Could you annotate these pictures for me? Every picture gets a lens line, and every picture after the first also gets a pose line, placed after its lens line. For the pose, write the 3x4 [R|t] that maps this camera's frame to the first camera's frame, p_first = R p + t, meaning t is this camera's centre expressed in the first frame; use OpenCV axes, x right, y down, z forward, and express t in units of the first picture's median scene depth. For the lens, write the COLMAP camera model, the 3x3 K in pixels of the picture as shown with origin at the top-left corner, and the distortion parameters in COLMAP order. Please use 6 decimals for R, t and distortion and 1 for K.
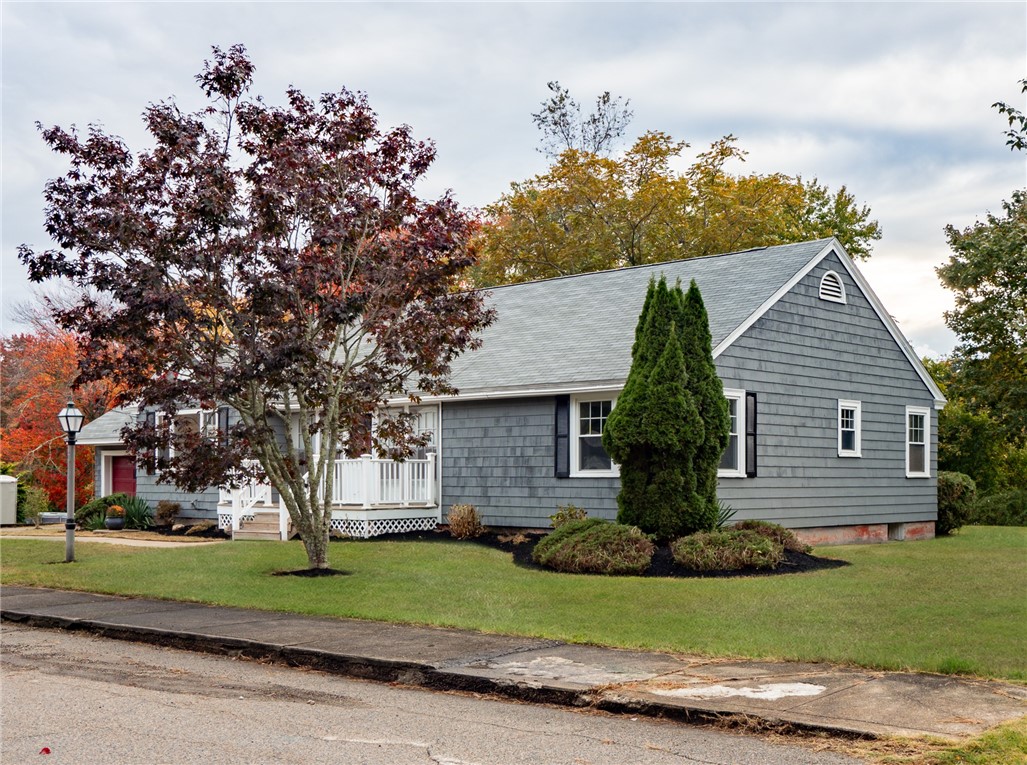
lens RADIAL K [[1310.7, 0, 514.6], [0, 1310.7, 389.8], [0, 0, 1]] dist [0.007247, 0.000000]
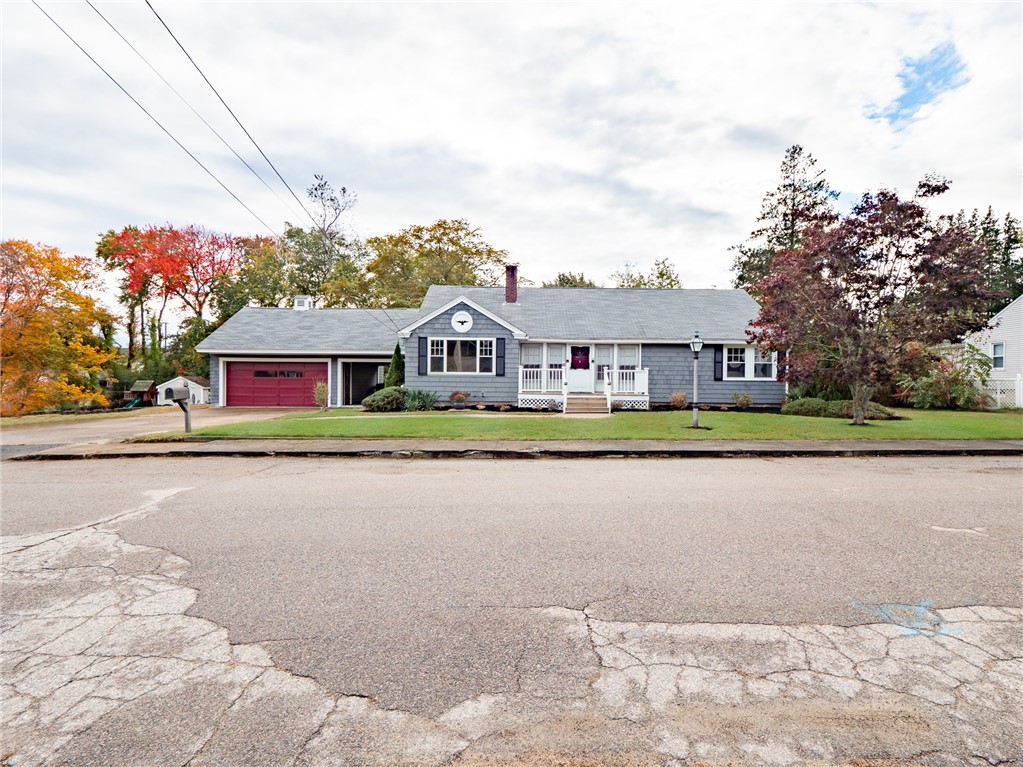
lens RADIAL K [[526.6, 0, 528.7], [0, 526.6, 385.6], [0, 0, 1]] dist [-0.000568, -0.000883]
pose [[0.709930, 0.003093, 0.704265, -0.758191], [-0.057437, 0.996913, 0.053521, 0.041119], [-0.701926, -0.078447, 0.707916, 0.524386]]
